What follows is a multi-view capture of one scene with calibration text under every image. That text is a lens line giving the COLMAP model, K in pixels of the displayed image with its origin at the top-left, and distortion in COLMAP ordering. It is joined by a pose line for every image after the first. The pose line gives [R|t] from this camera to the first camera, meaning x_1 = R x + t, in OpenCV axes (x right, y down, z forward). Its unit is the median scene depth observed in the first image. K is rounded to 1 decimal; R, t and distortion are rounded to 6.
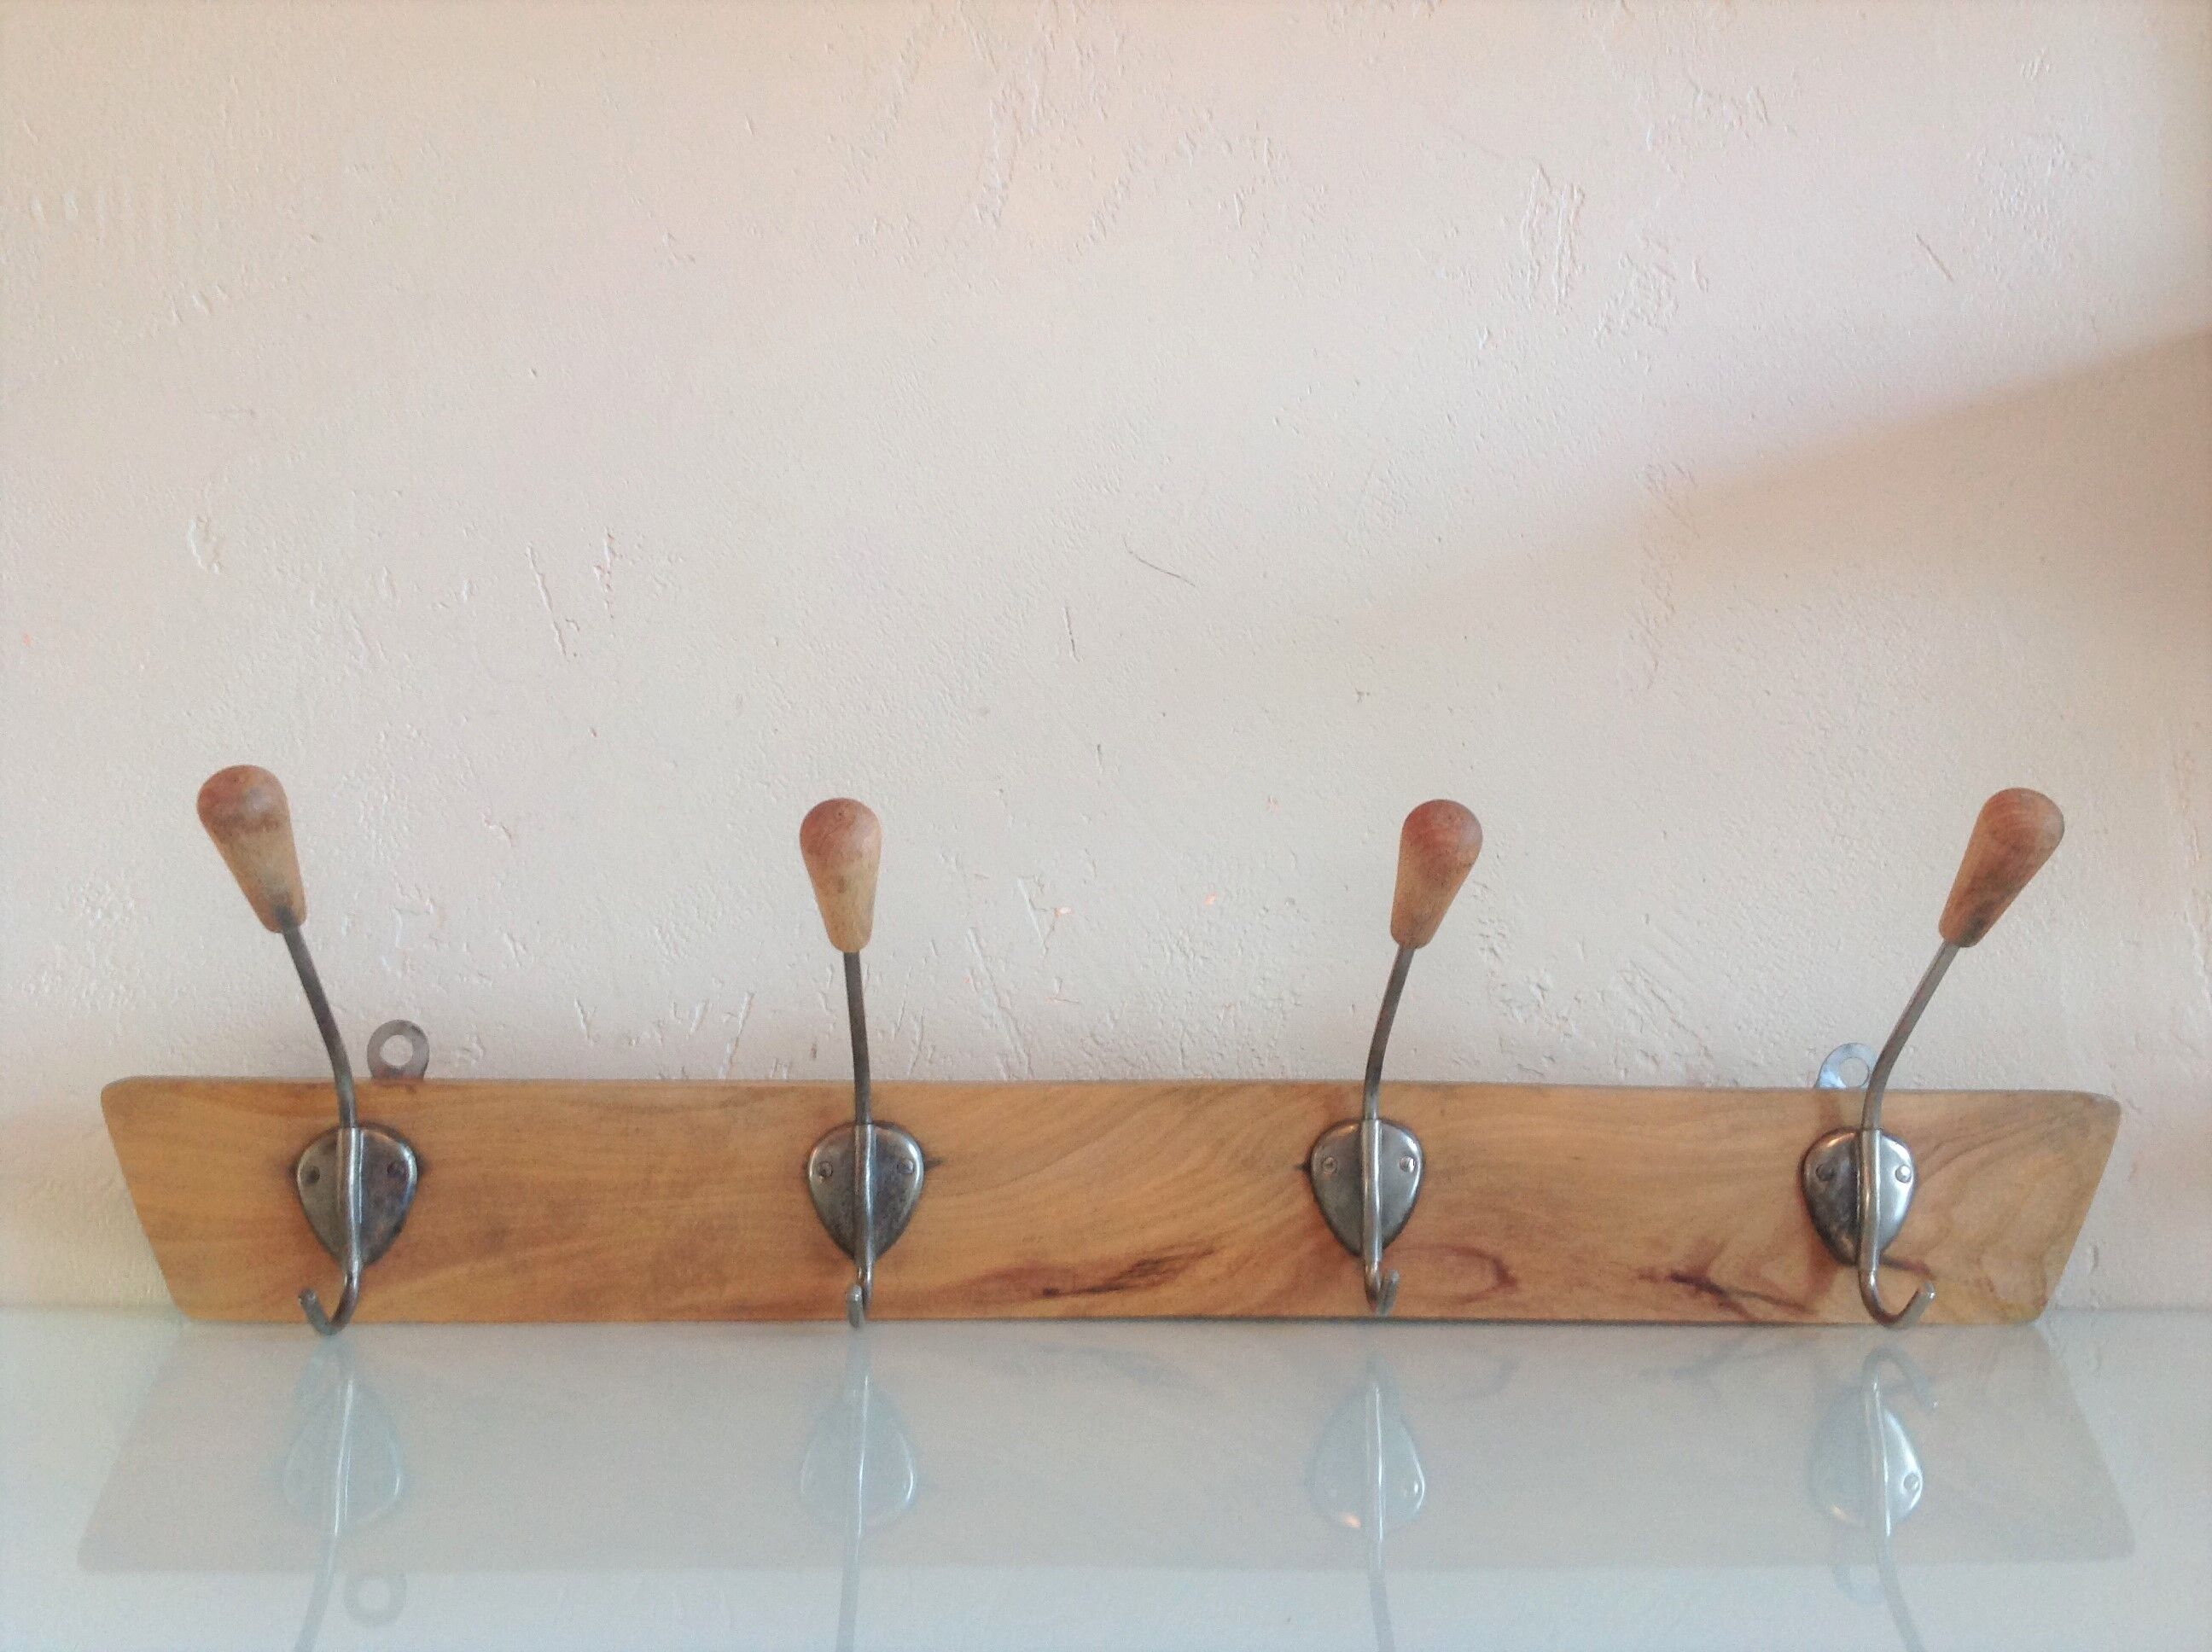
lens RADIAL K [[2133.4, 0, 1115.4], [0, 2133.4, 804.5], [0, 0, 1]] dist [0.041625, 0.000000]
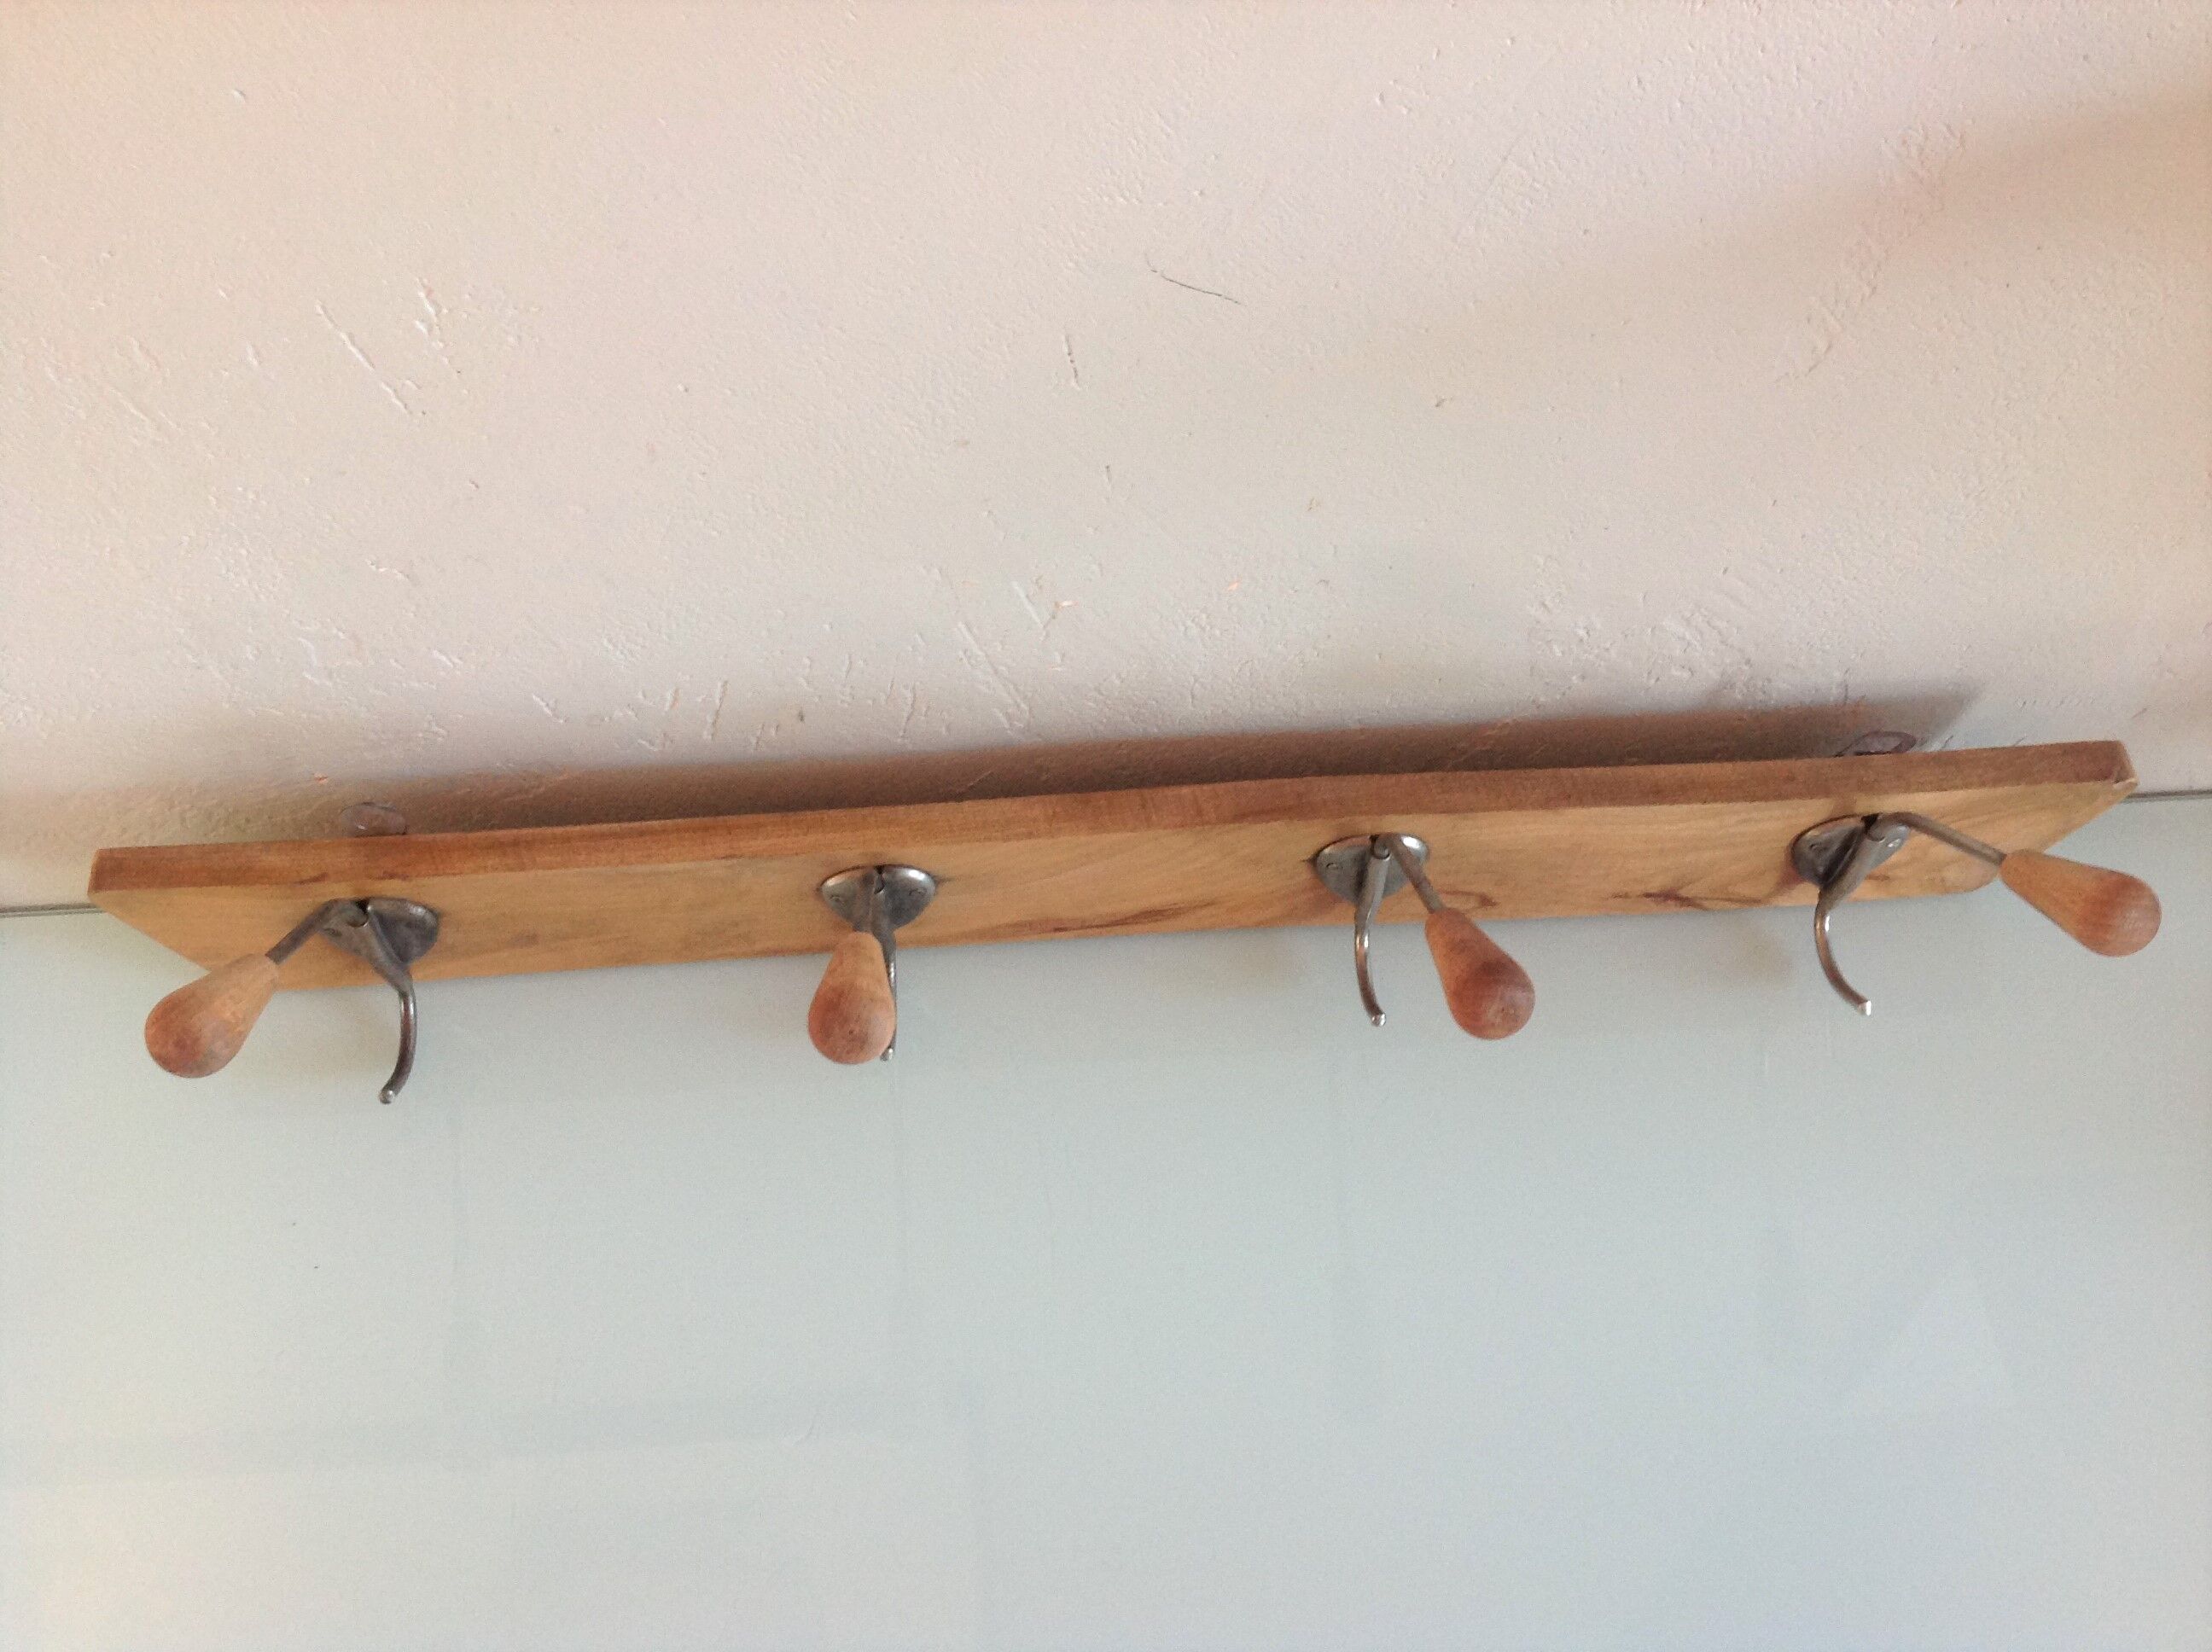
lens RADIAL K [[2133.4, 0, 1113.8], [0, 2133.4, 881.0], [0, 0, 1]] dist [0.041625, 0.000000]
pose [[0.999445, -0.016219, 0.029098, -0.031930], [-0.017906, 0.475028, 0.879788, -0.672547], [-0.028091, -0.879821, 0.474474, 0.483641]]
